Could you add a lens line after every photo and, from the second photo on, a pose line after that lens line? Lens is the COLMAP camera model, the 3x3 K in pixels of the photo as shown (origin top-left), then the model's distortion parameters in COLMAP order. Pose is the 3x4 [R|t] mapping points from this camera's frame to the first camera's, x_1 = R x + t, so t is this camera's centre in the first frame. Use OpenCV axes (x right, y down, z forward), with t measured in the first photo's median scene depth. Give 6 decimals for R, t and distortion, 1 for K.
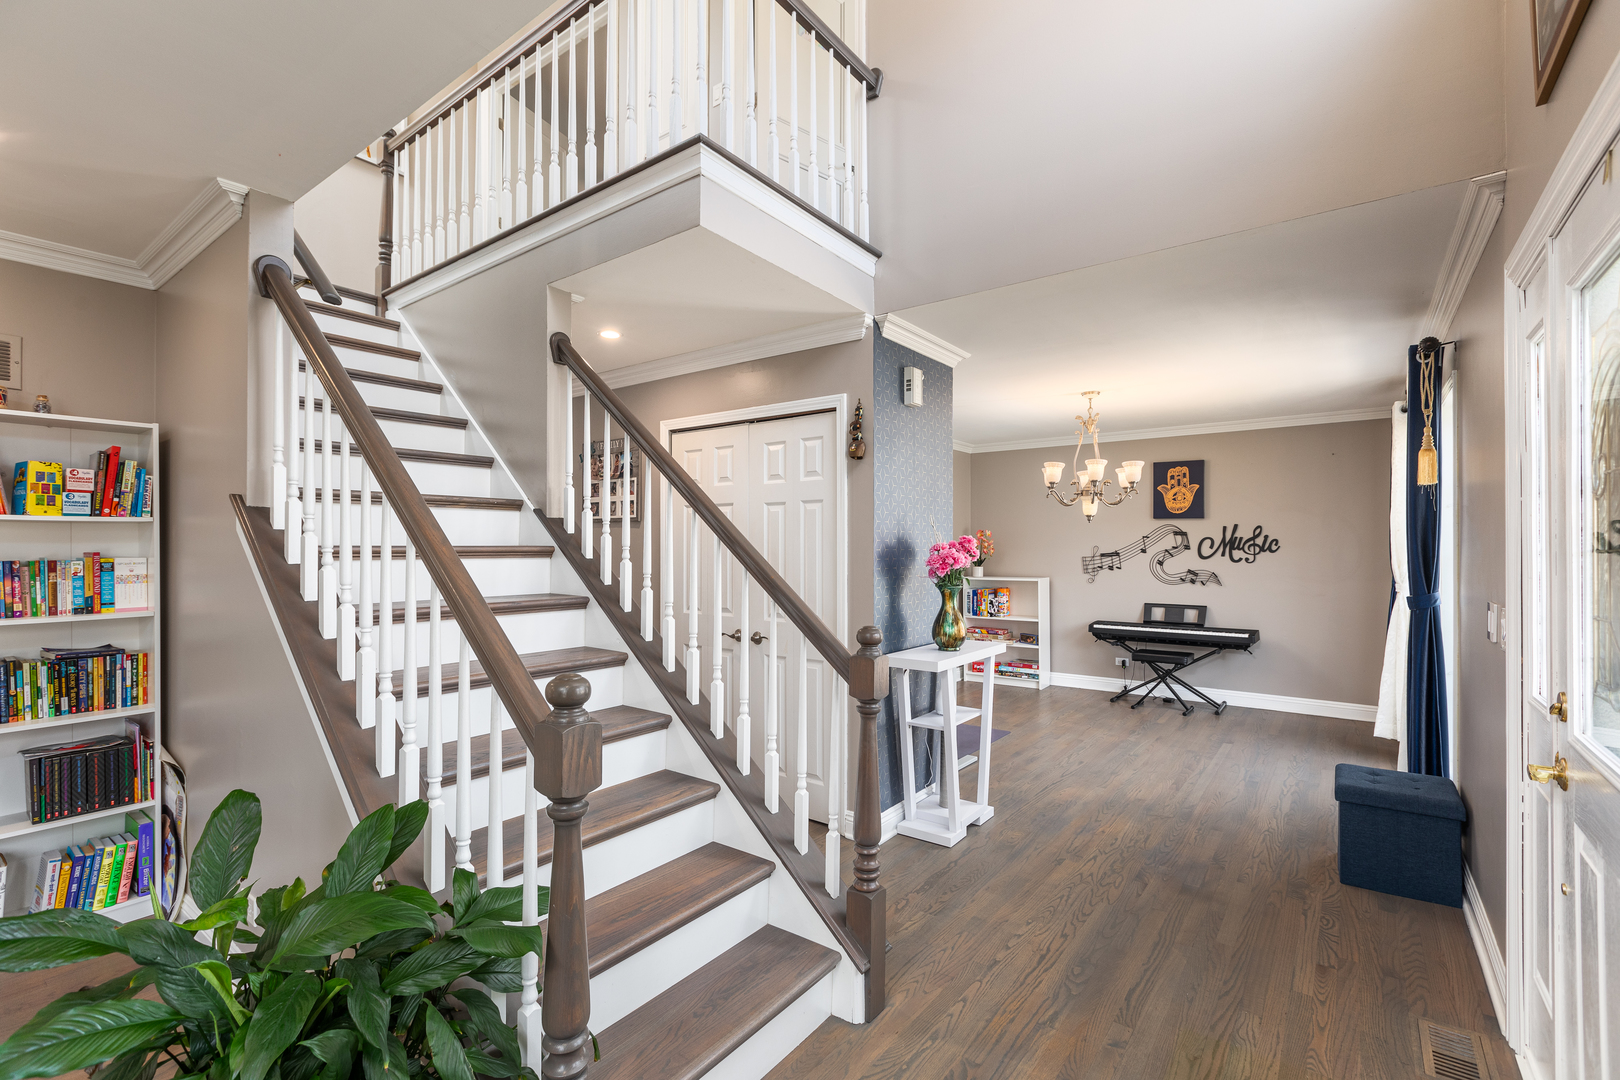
lens RADIAL K [[741.5, 0, 810.4], [0, 741.5, 542.3], [0, 0, 1]] dist [0.004524, -0.000626]
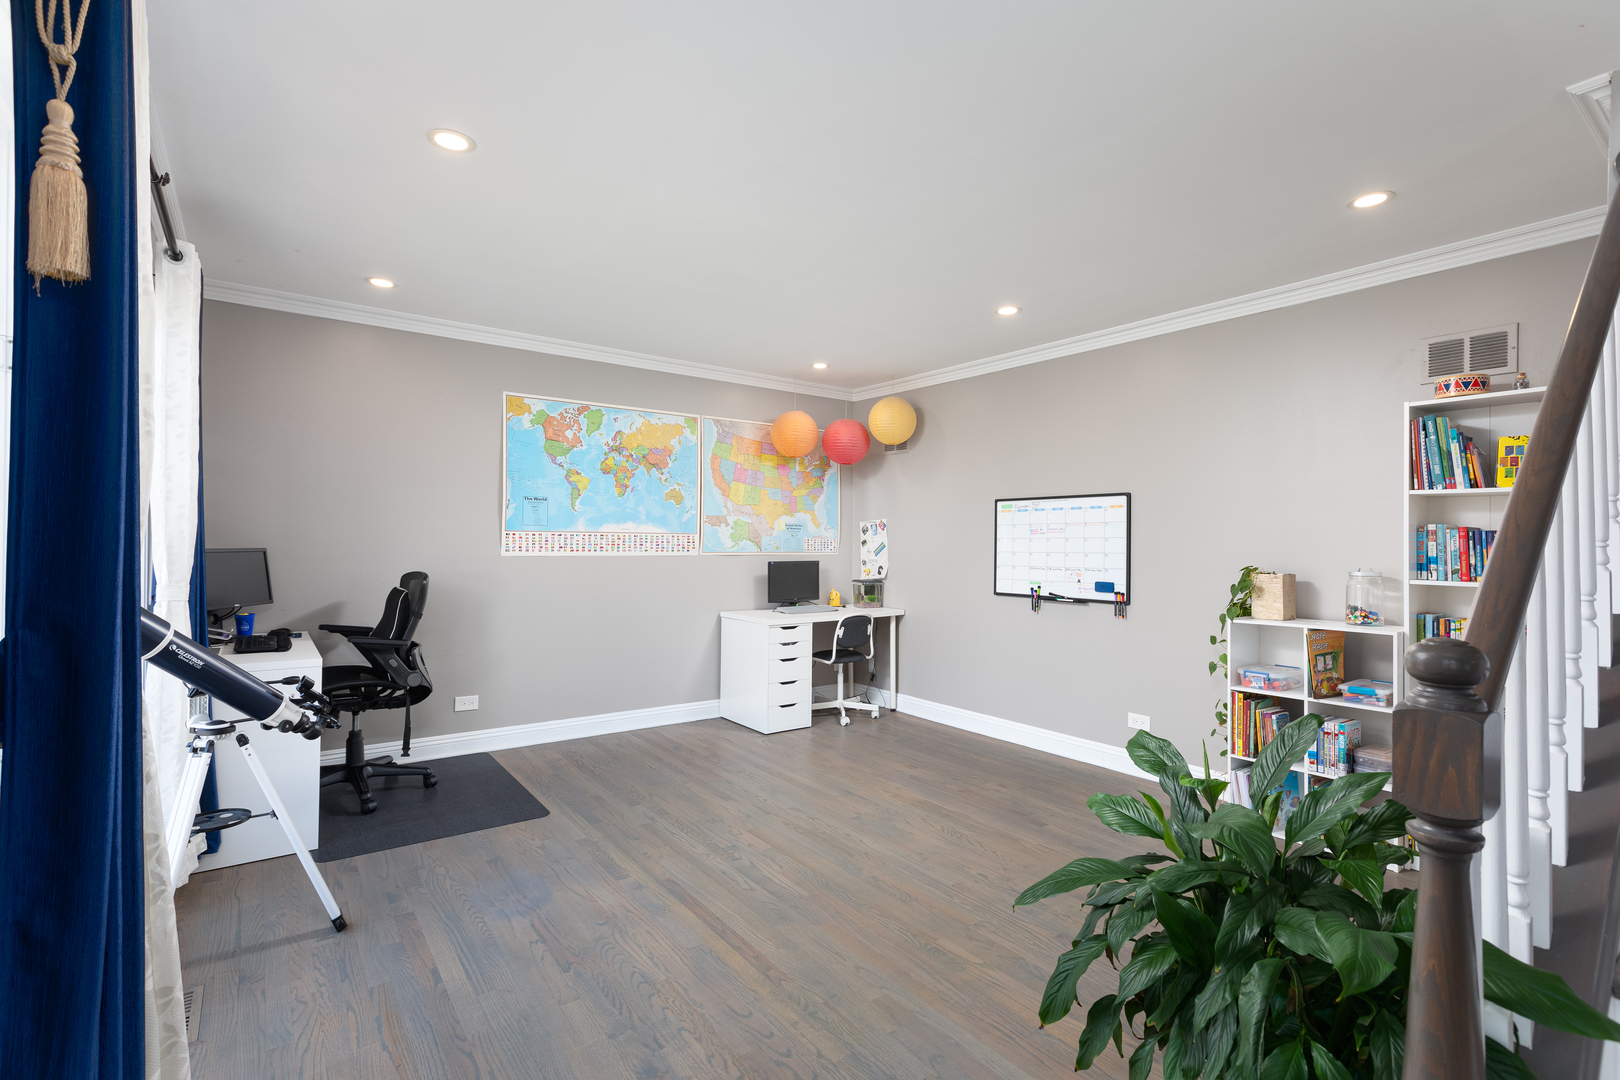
lens RADIAL K [[741.5, 0, 809.3], [0, 741.5, 538.9], [0, 0, 1]] dist [0.004524, -0.000626]
pose [[-0.297318, -0.009342, -0.954733, 0.245348], [-0.004320, 0.999955, -0.008439, 0.045228], [0.954769, 0.001615, -0.297345, 0.316908]]
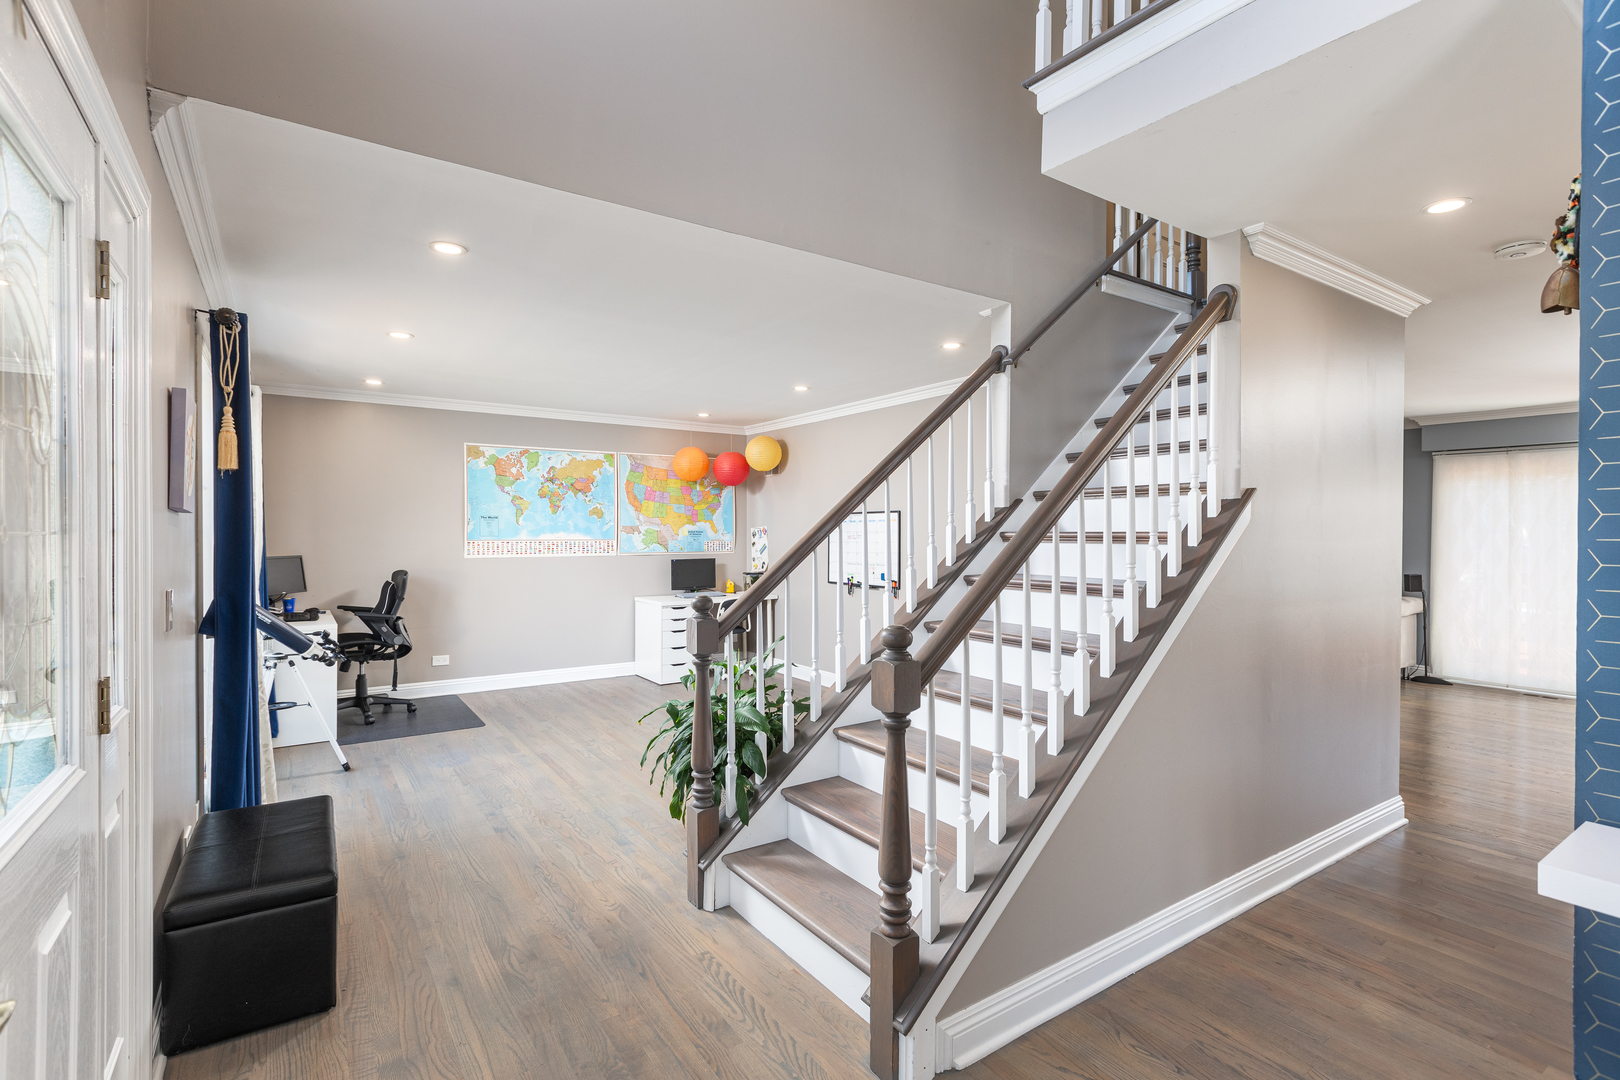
lens RADIAL K [[741.5, 0, 825.3], [0, 741.5, 539.6], [0, 0, 1]] dist [0.004524, -0.000626]
pose [[-0.311642, 0.006366, -0.950178, 0.688253], [0.003529, 0.999978, 0.005542, 0.009675], [0.950193, -0.001626, -0.311657, 0.906555]]
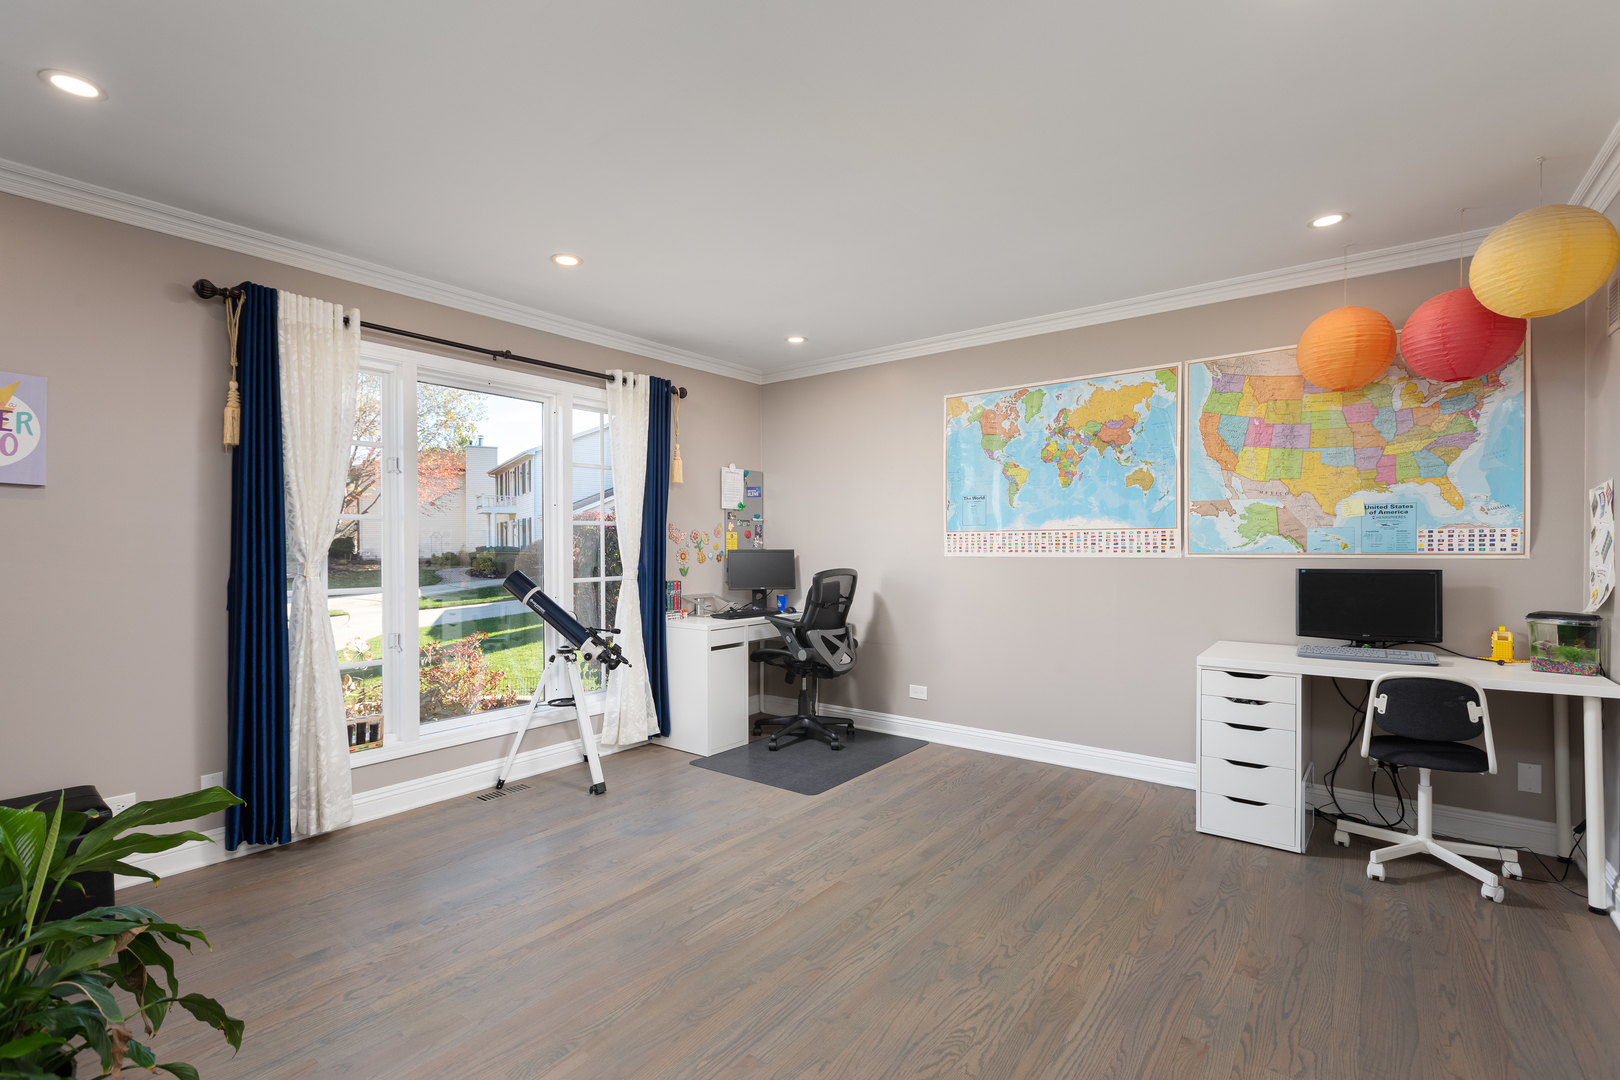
lens RADIAL K [[741.5, 0, 824.6], [0, 741.5, 552.0], [0, 0, 1]] dist [0.004524, -0.000626]
pose [[-0.999720, 0.001022, 0.023648, -0.746445], [0.001058, 0.999998, 0.001516, 0.057783], [-0.023646, 0.001540, -0.999719, 0.804105]]
